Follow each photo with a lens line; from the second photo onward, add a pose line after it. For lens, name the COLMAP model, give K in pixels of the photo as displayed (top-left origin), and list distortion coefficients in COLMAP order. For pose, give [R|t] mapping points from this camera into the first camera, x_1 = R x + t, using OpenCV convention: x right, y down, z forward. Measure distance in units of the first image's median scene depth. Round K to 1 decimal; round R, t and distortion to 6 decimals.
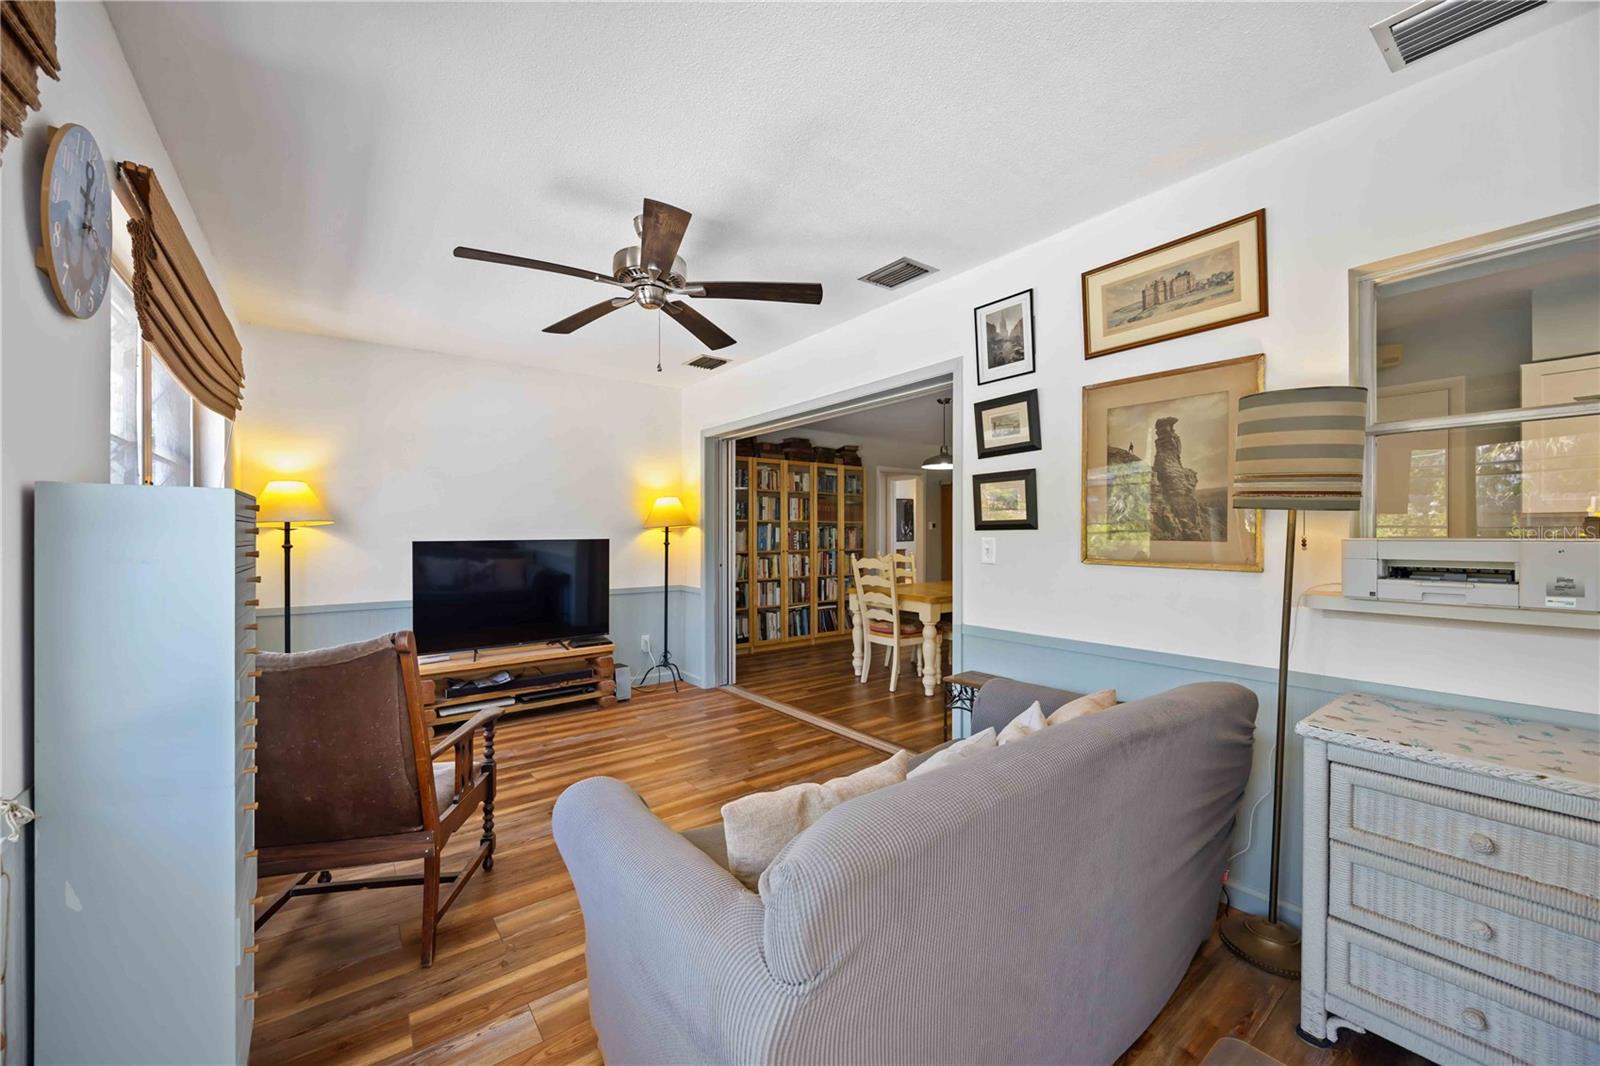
lens RADIAL K [[622.1, 0, 790.4], [0, 622.1, 538.3], [0, 0, 1]] dist [-0.002982, 0.000236]
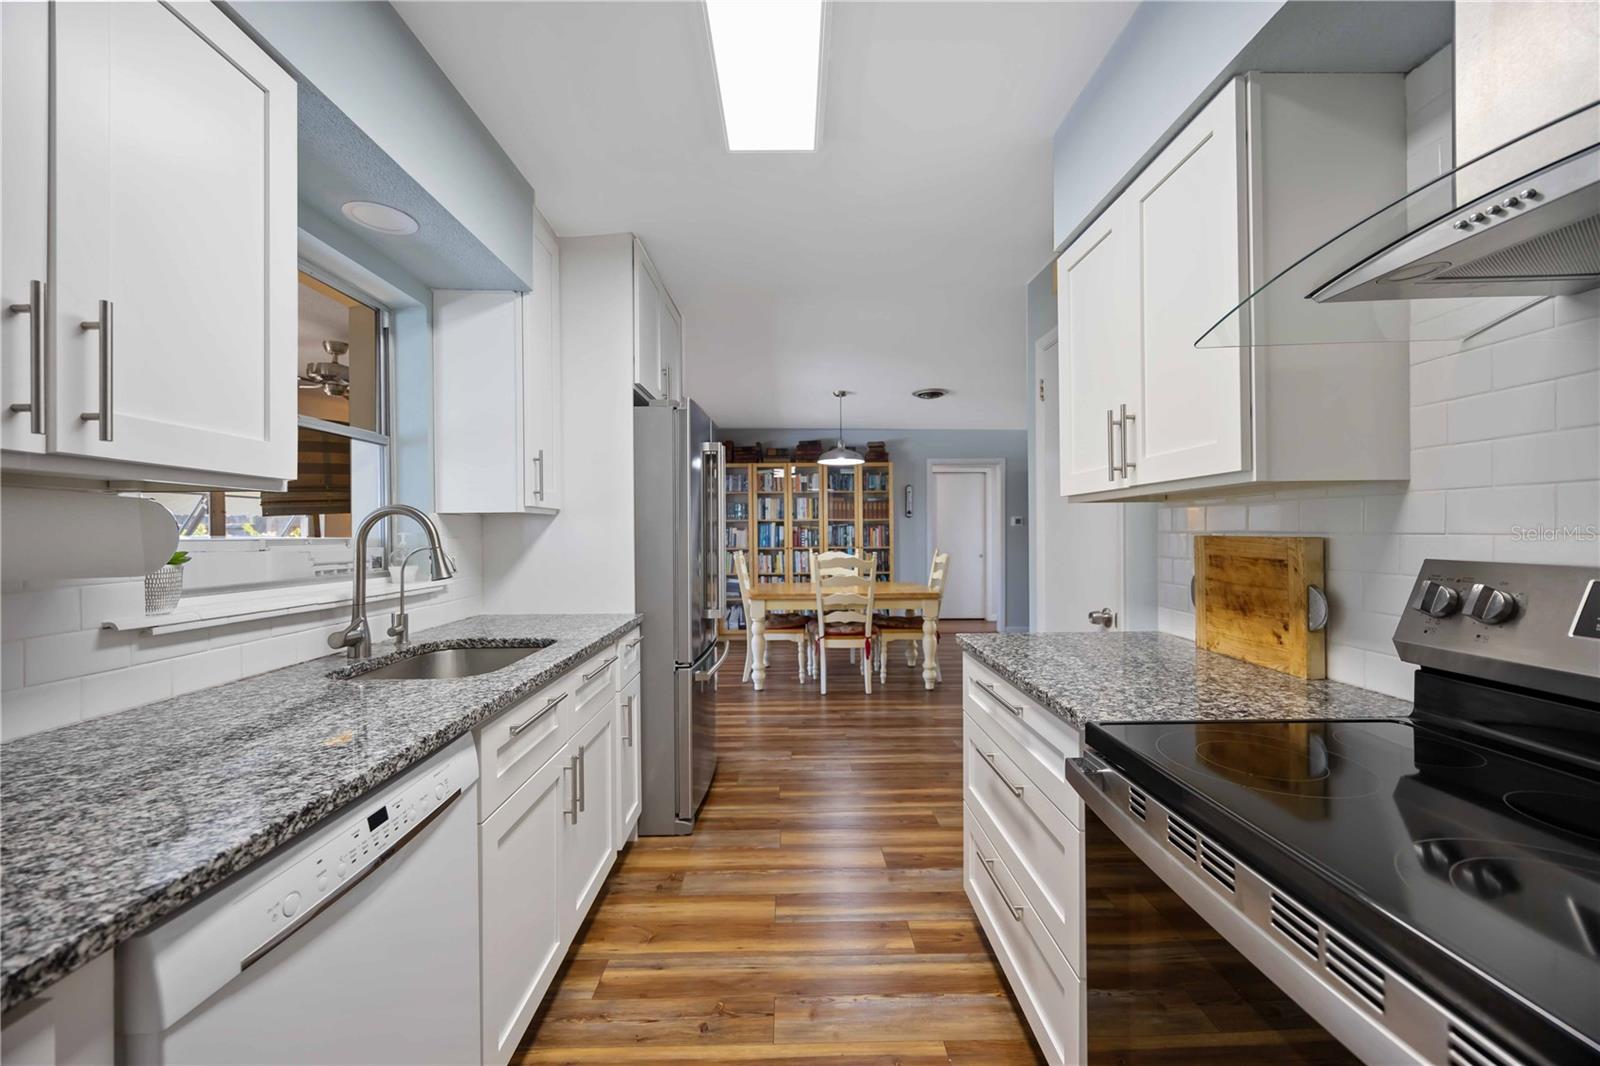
lens RADIAL K [[622.1, 0, 791.4], [0, 622.1, 531.7], [0, 0, 1]] dist [-0.002982, 0.000236]
pose [[0.805027, -0.007852, -0.593186, 0.618365], [0.003390, 0.999957, -0.008636, 0.001347], [0.593228, 0.004942, 0.805019, 0.140151]]
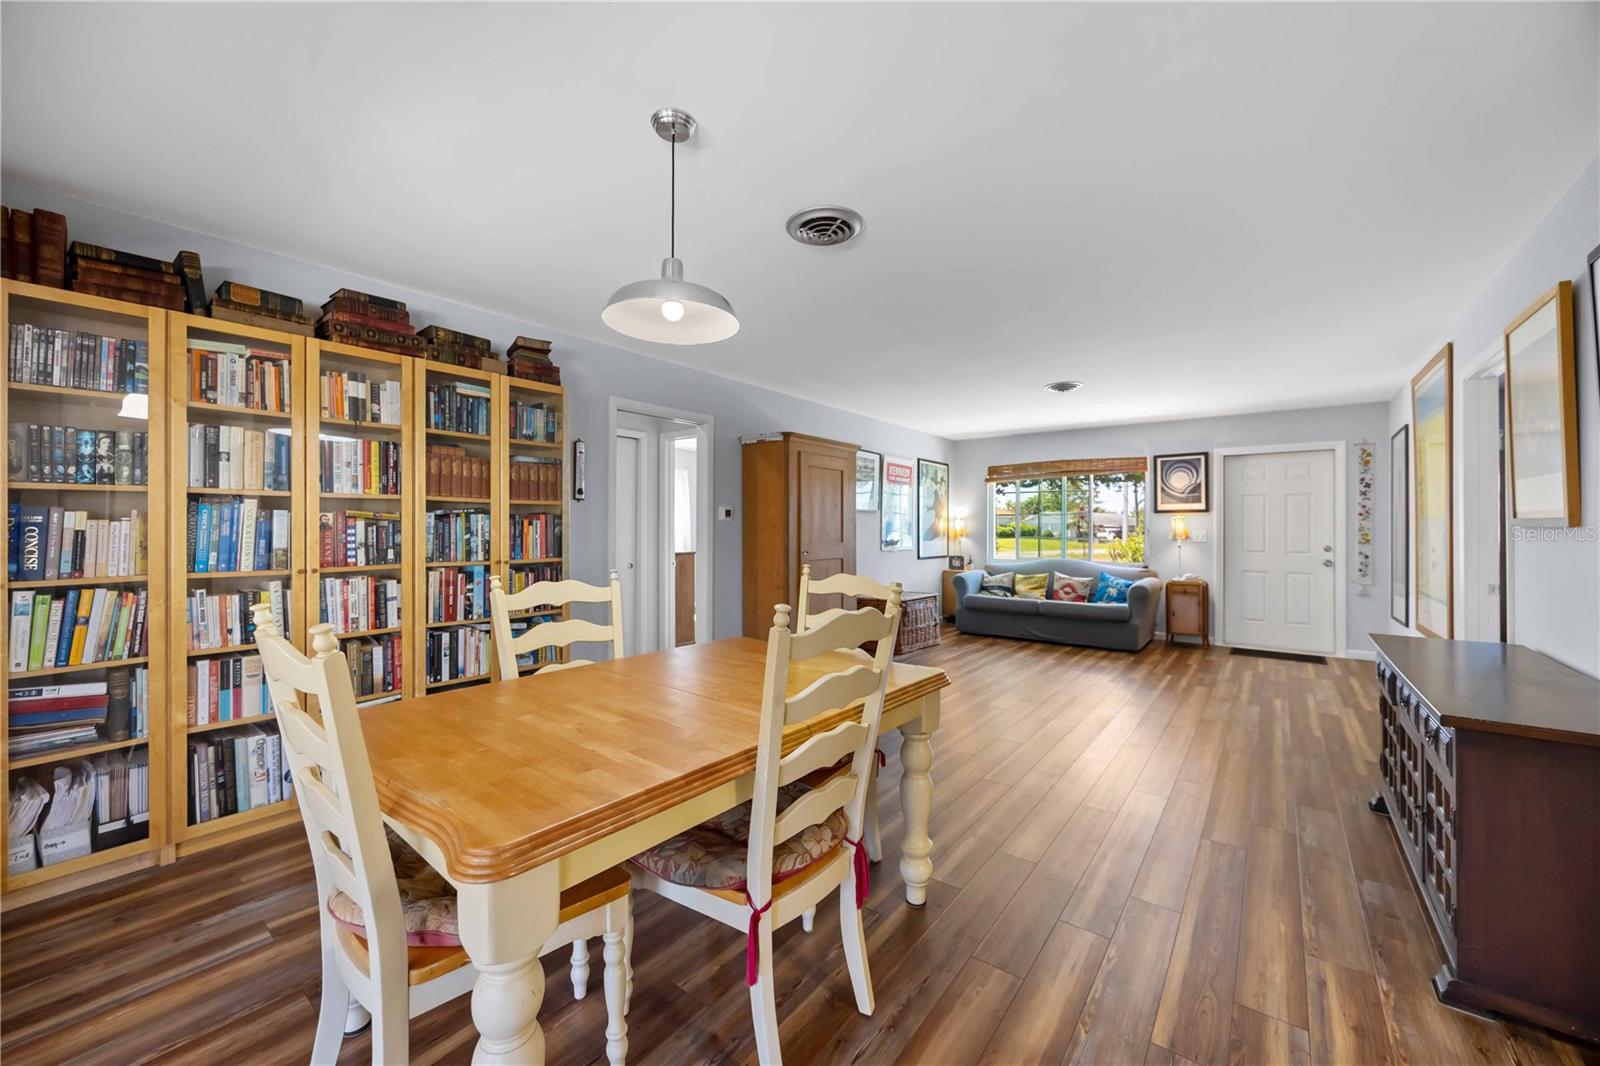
lens RADIAL K [[622.1, 0, 808.7], [0, 622.1, 524.6], [0, 0, 1]] dist [-0.002982, 0.000236]
pose [[0.962880, 0.002589, 0.269918, 0.185227], [0.000180, 0.999948, -0.010232, -0.004419], [-0.269930, 0.009901, 0.962829, 0.532487]]
